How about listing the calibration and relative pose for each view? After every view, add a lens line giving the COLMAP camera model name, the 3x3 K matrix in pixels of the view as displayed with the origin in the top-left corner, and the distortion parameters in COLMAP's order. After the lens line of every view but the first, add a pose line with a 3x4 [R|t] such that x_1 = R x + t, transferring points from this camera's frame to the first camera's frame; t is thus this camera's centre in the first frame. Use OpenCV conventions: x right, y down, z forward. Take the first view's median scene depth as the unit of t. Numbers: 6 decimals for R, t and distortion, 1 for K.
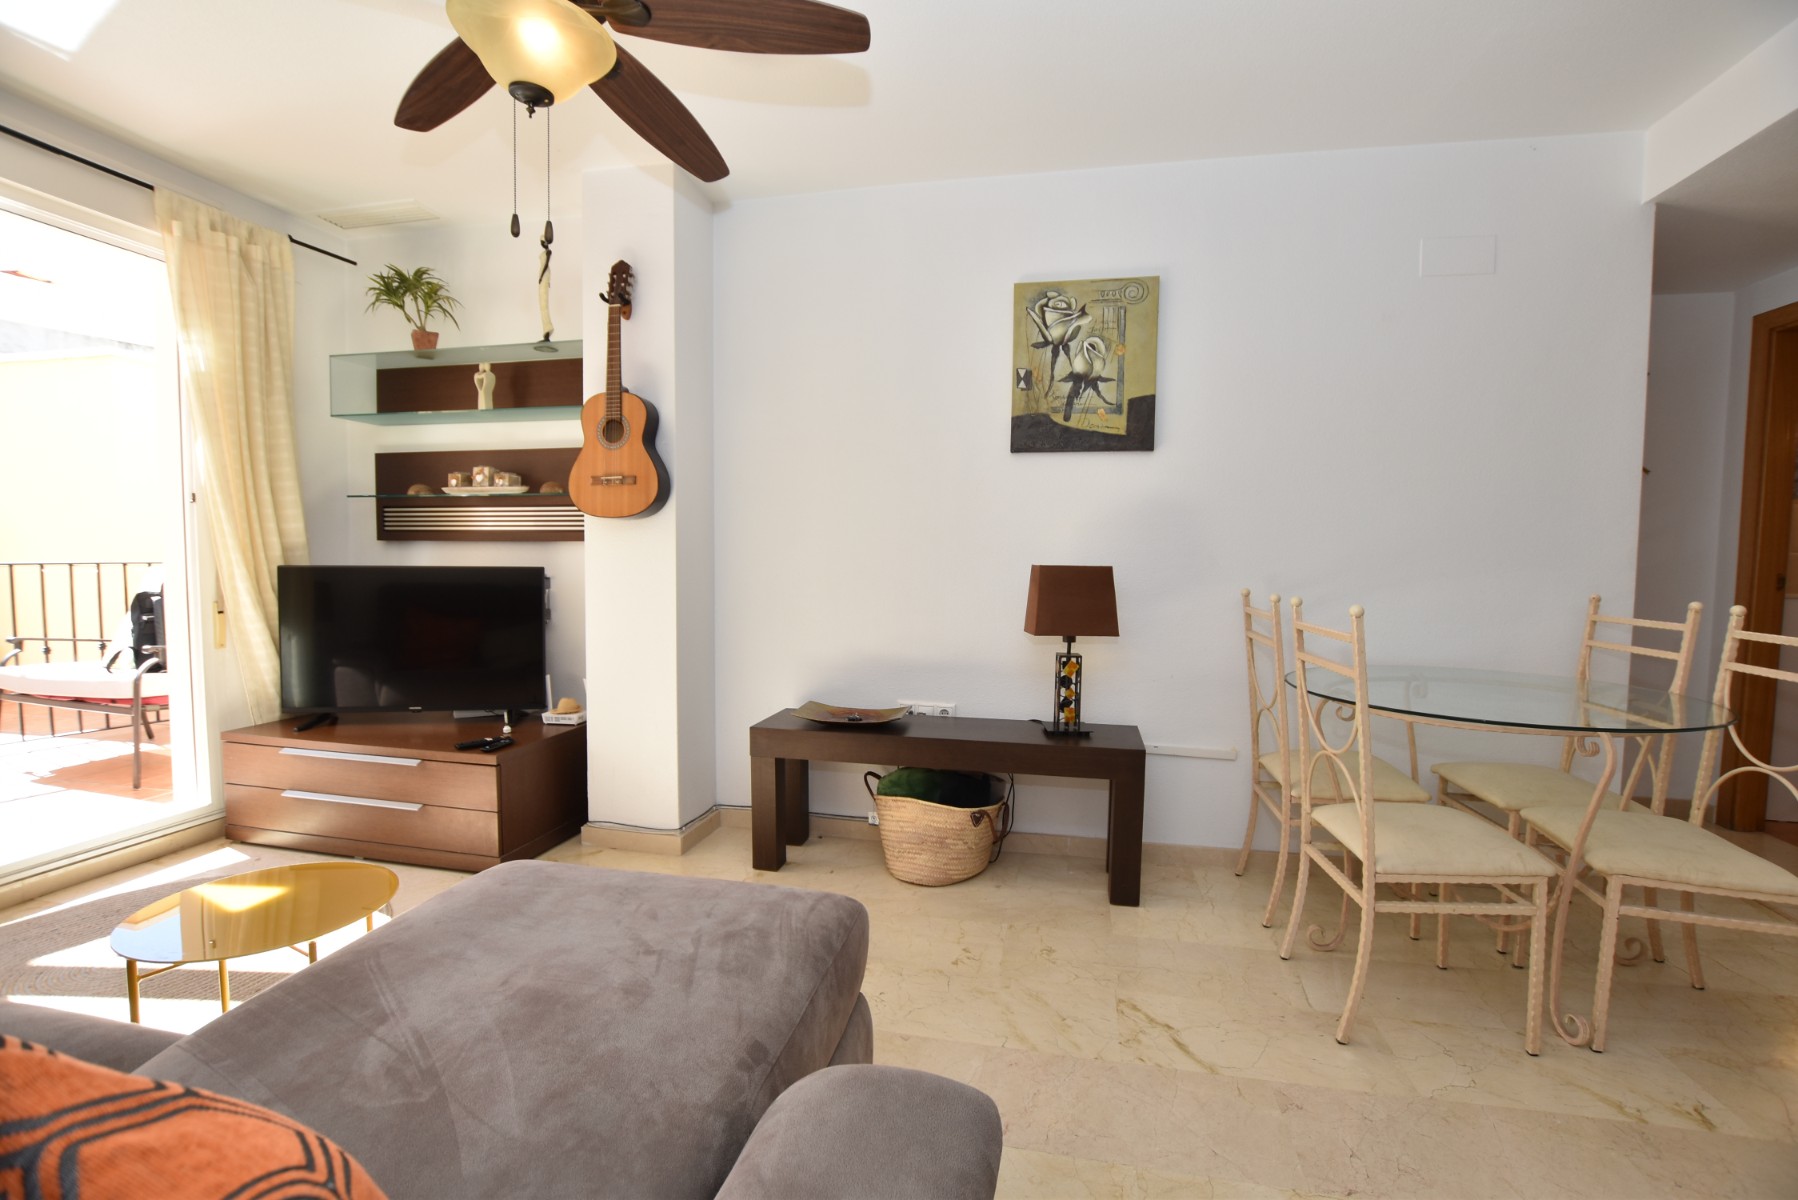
lens RADIAL K [[788.2, 0, 901.9], [0, 788.2, 603.6], [0, 0, 1]] dist [-0.034609, 0.006146]
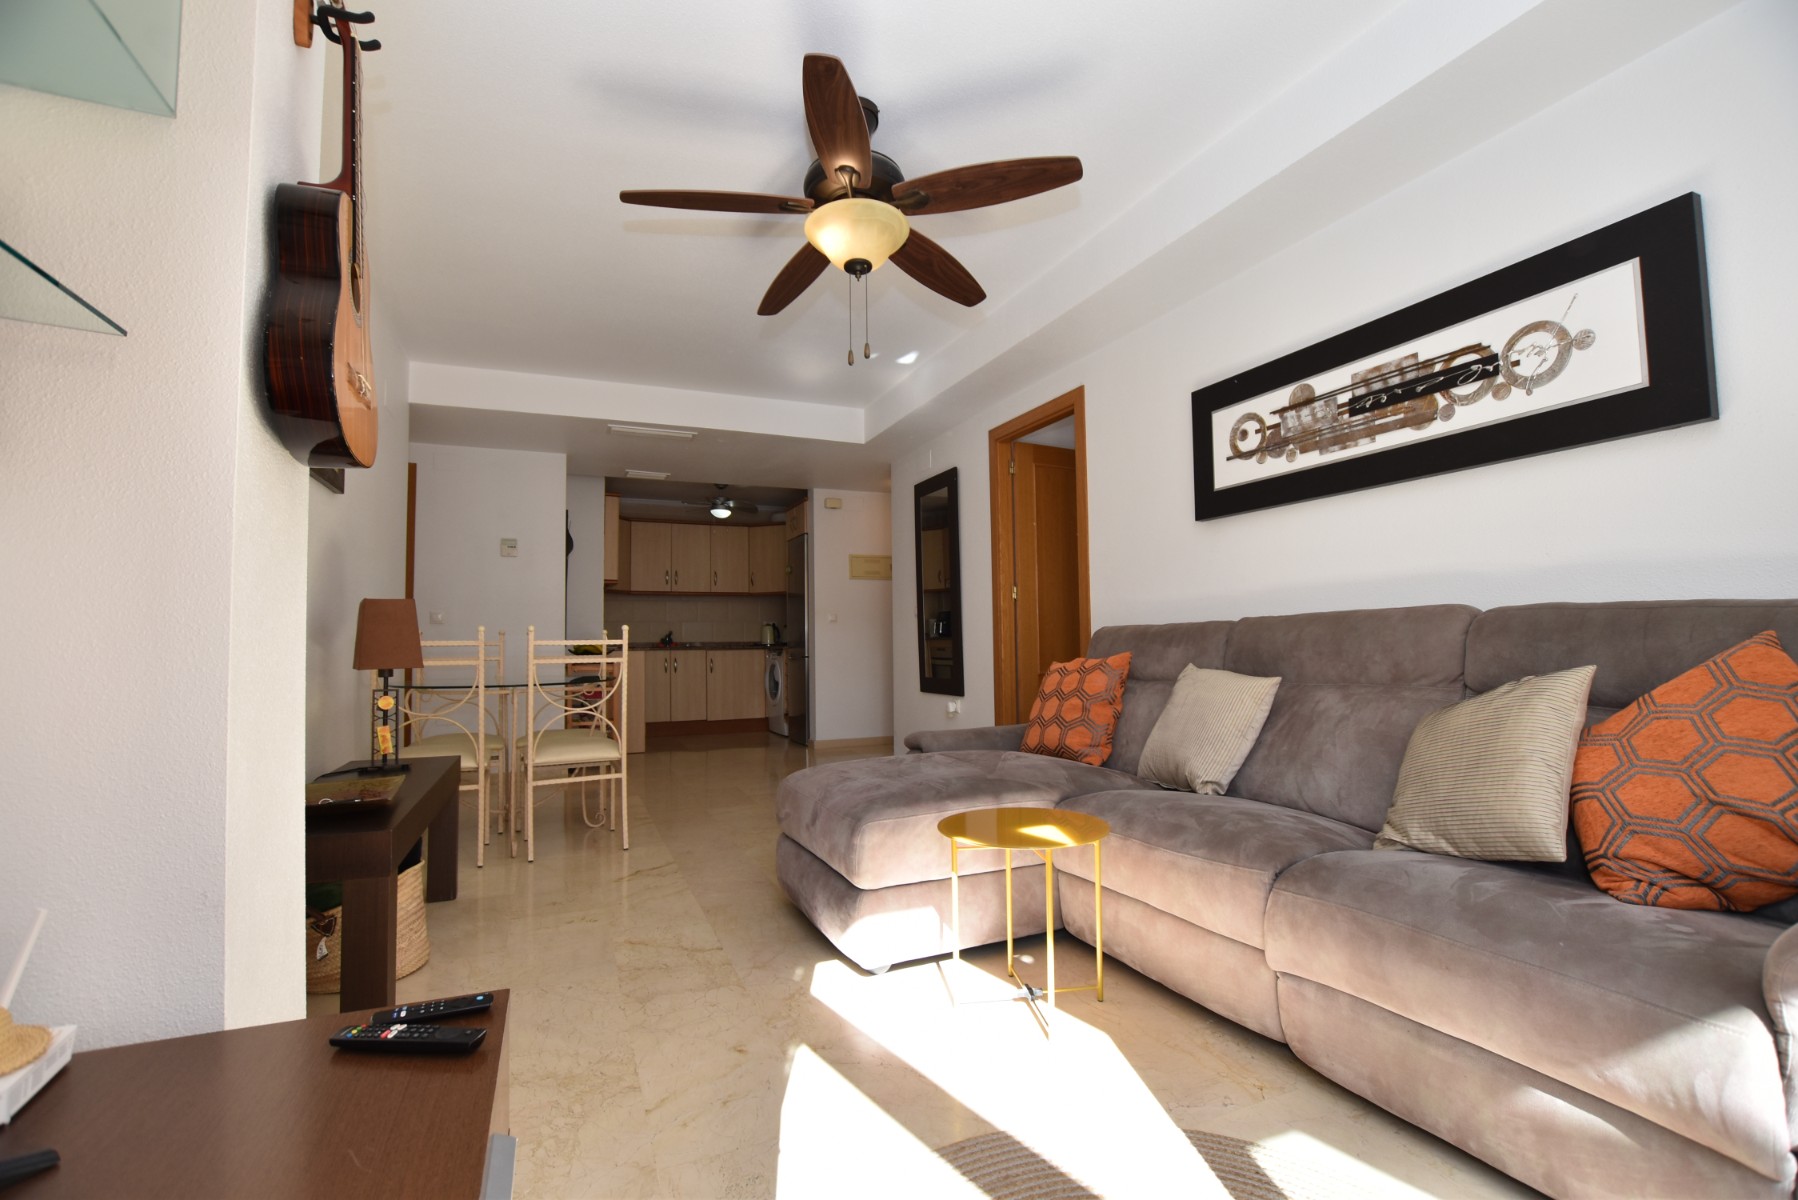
lens RADIAL K [[791.2, 0, 901.3], [0, 791.2, 603.2], [0, 0, 1]] dist [-0.034374, 0.004695]
pose [[-0.583987, 0.038685, 0.810841, -0.935648], [0.058231, 0.998287, -0.005689, -0.000900], [-0.809672, 0.043894, -0.585239, 0.999847]]
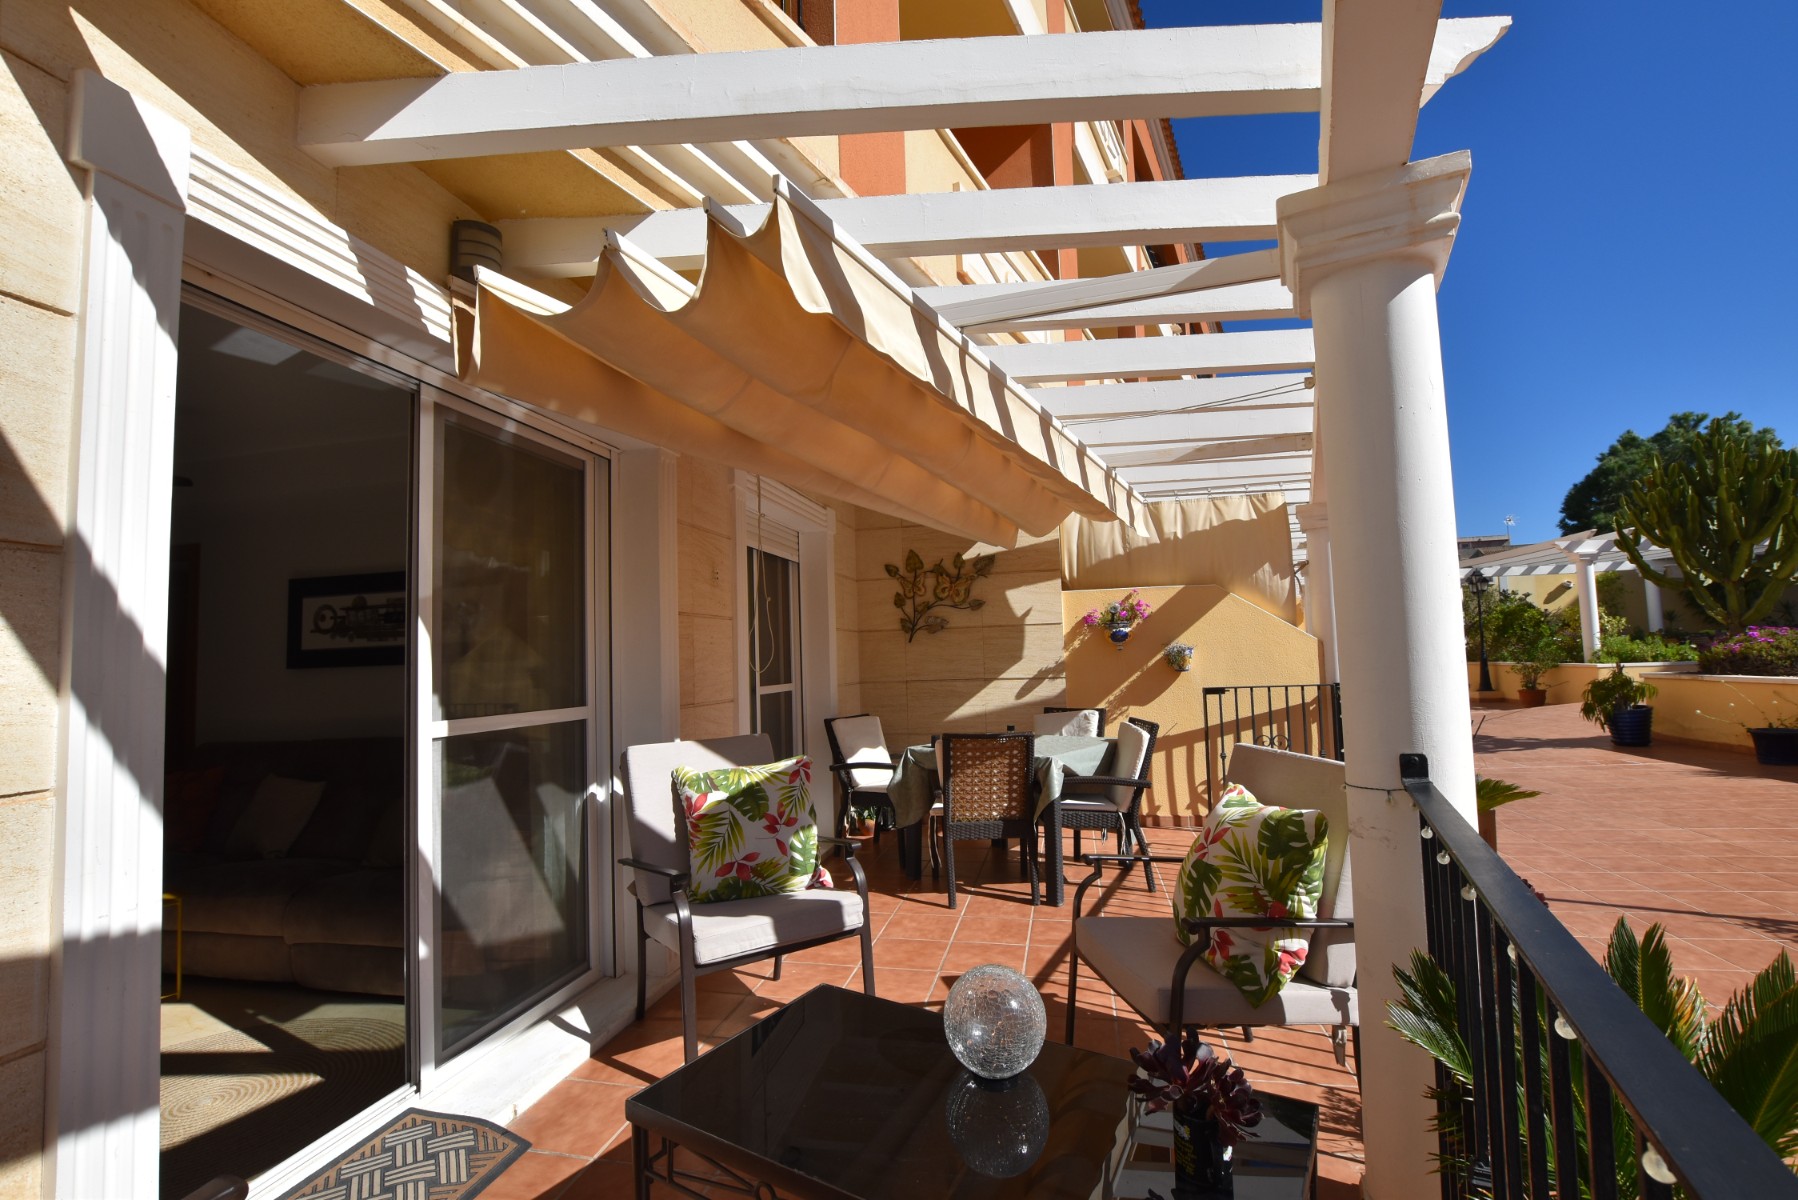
lens RADIAL K [[788.2, 0, 901.9], [0, 788.2, 603.6], [0, 0, 1]] dist [-0.034609, 0.006146]
pose [[-0.999741, 0.021691, -0.006823, -1.520804], [0.021765, 0.999703, -0.010942, -0.183862], [0.006584, -0.011087, -0.999917, 1.586199]]
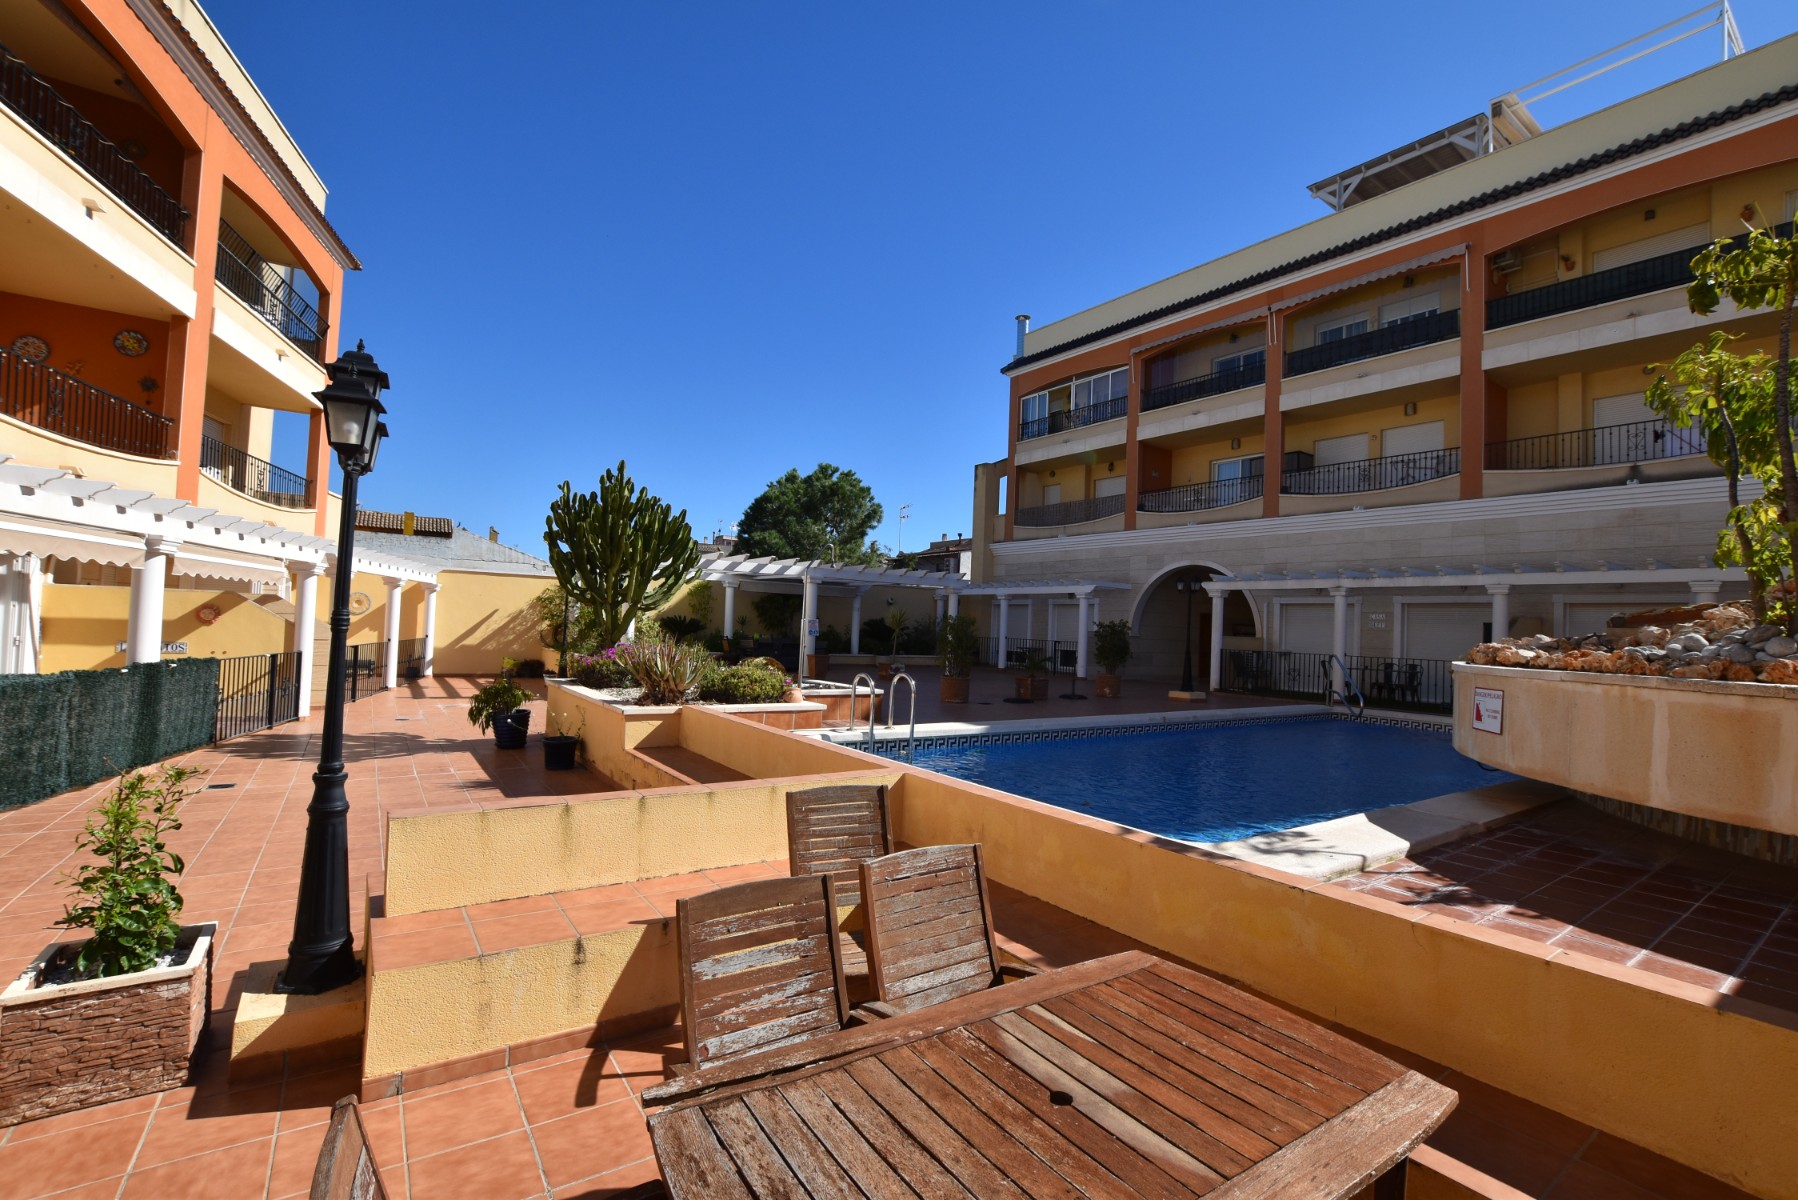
lens RADIAL K [[791.7, 0, 902.7], [0, 791.7, 603.1], [0, 0, 1]] dist [-0.038338, 0.008792]
pose [[-0.681294, -0.058227, -0.729691, -3.277178], [-0.087478, 0.996164, 0.002185, -0.371328], [0.726764, 0.065321, -0.683774, 2.050312]]
